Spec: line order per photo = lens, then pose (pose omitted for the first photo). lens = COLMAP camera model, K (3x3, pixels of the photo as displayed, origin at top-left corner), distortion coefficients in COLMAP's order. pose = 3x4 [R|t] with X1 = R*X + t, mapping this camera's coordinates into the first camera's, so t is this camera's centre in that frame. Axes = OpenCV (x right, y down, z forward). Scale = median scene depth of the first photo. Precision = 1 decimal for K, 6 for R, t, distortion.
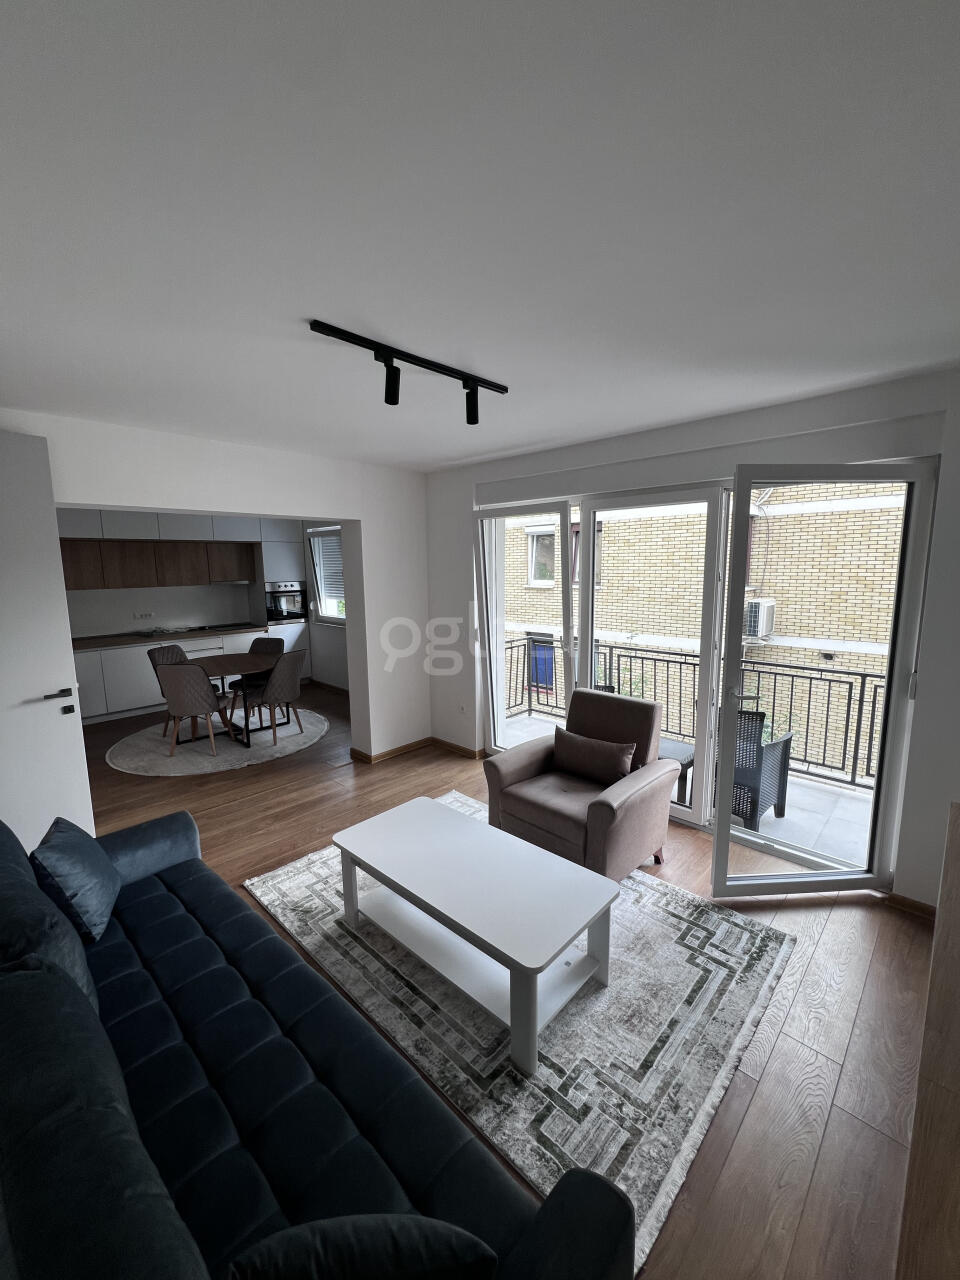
lens RADIAL K [[516.3, 0, 485.4], [0, 516.3, 634.3], [0, 0, 1]] dist [-0.002248, 0.000224]
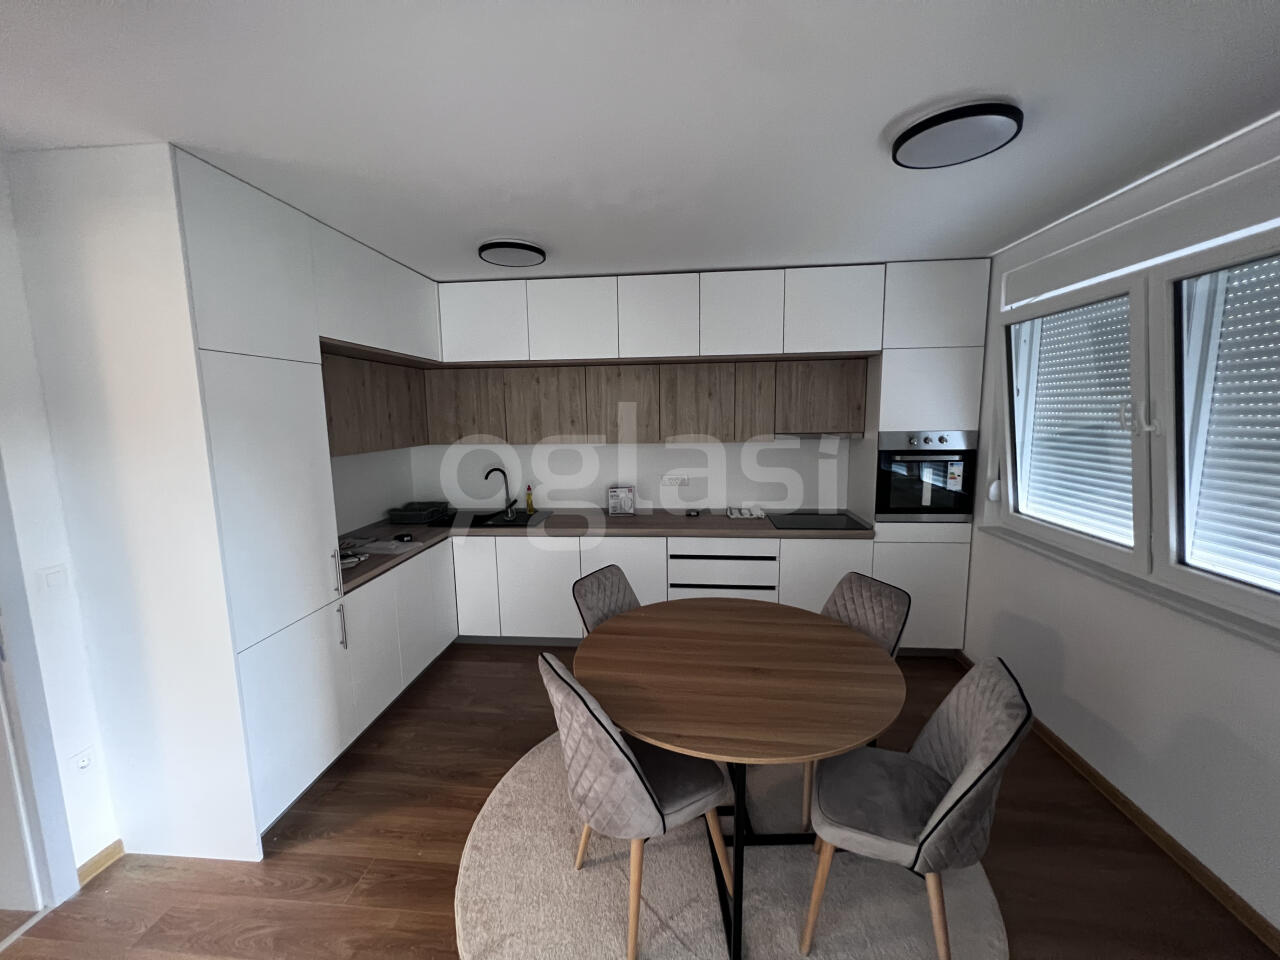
lens RADIAL K [[516.3, 0, 638.5], [0, 516.3, 476.1], [0, 0, 1]] dist [-0.002248, 0.000224]
pose [[0.614714, 0.117463, -0.779954, -0.189849], [-0.104598, 0.992255, 0.066998, -0.066201], [0.781783, 0.040397, 0.622240, 0.527294]]
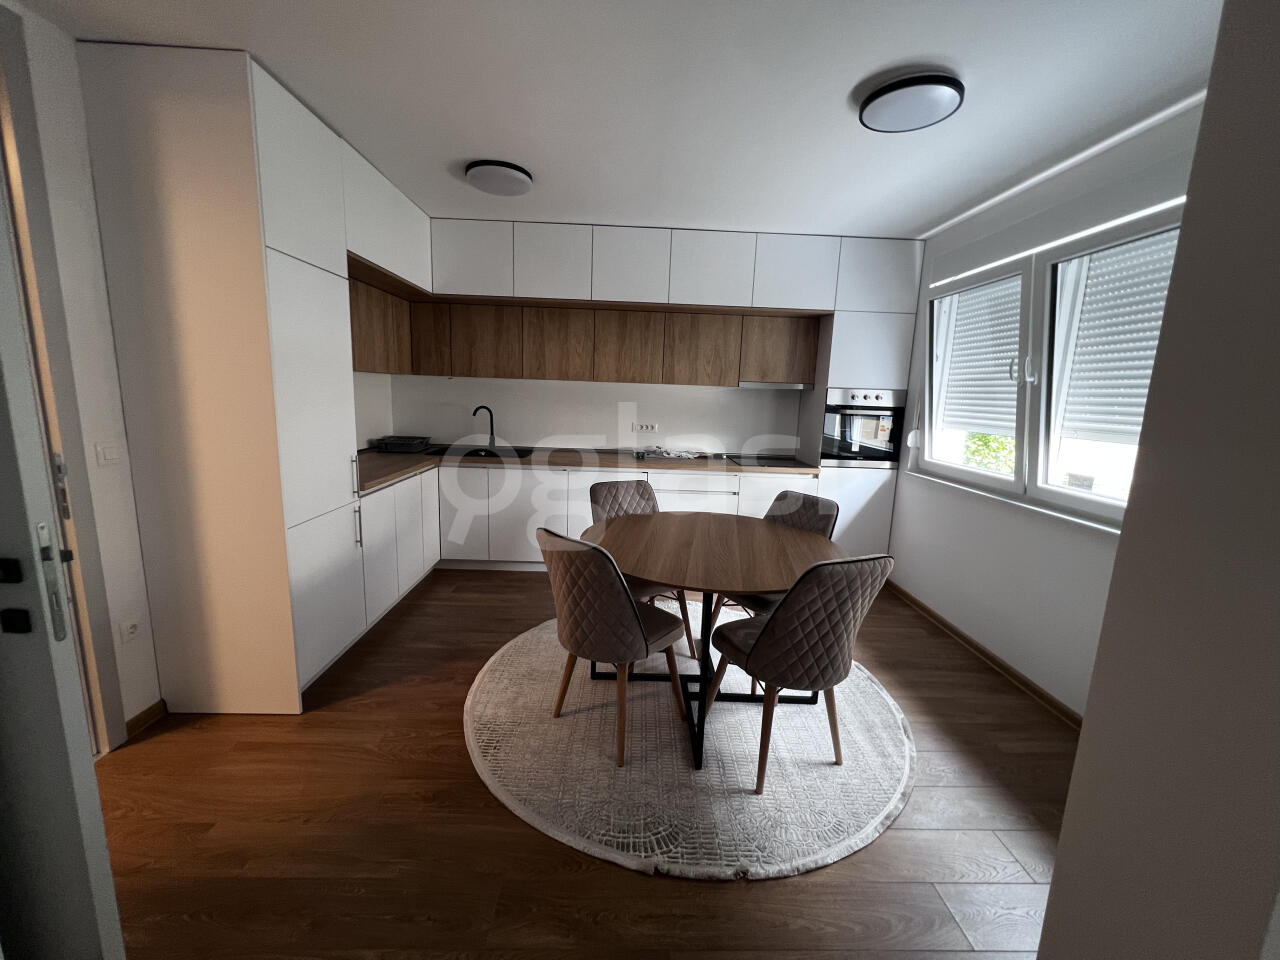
lens RADIAL K [[516.3, 0, 644.2], [0, 516.3, 481.6], [0, 0, 1]] dist [-0.002248, 0.000224]
pose [[0.709676, 0.157394, -0.686722, -0.172259], [-0.142770, 0.986631, 0.078590, -0.017063], [0.689910, 0.042270, 0.722660, 0.467235]]
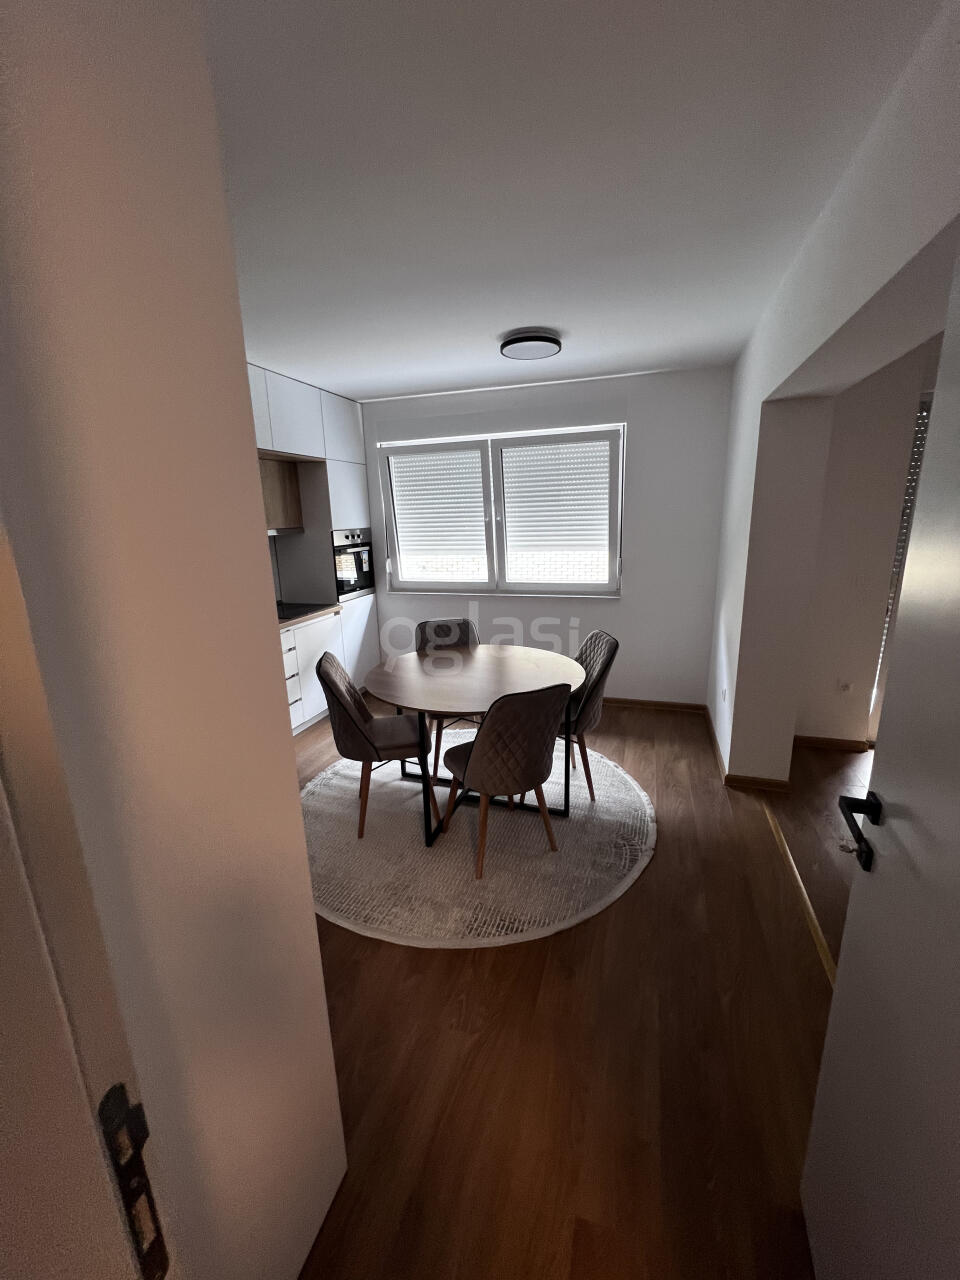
lens RADIAL K [[514.0, 0, 481.3], [0, 514.0, 638.3], [0, 0, 1]] dist [-0.003526, 0.000883]
pose [[0.900325, -0.117105, 0.419167, -0.519577], [0.081375, 0.991430, 0.102197, -0.023466], [-0.427542, -0.057901, 0.902139, 0.383111]]
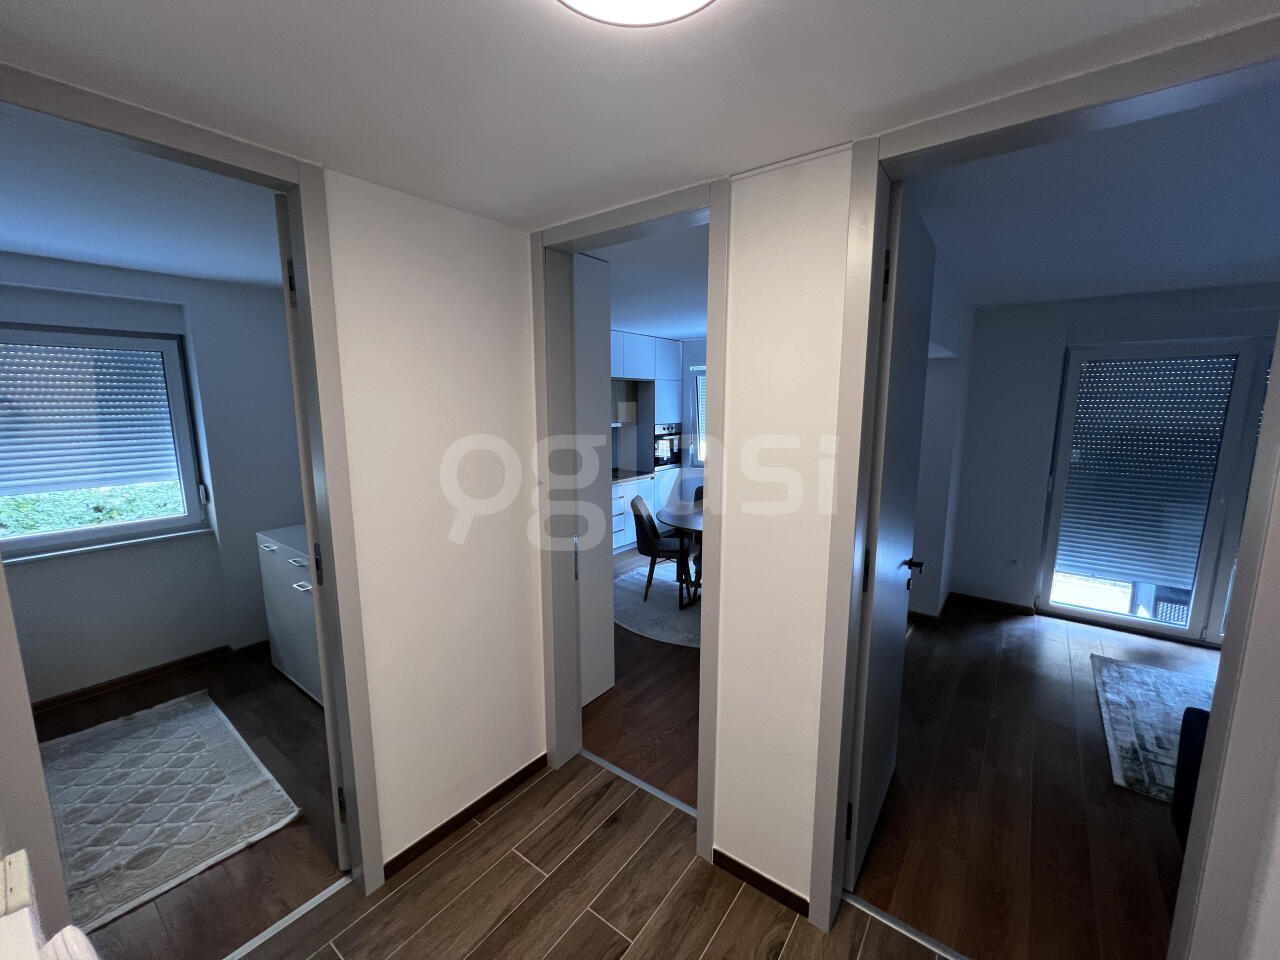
lens RADIAL K [[514.0, 0, 641.3], [0, 514.0, 477.5], [0, 0, 1]] dist [-0.003526, 0.000883]
pose [[0.994483, -0.006294, 0.104708, -0.531151], [0.005936, 0.999975, 0.003732, -0.010143], [-0.104729, -0.003090, 0.994496, 0.103514]]
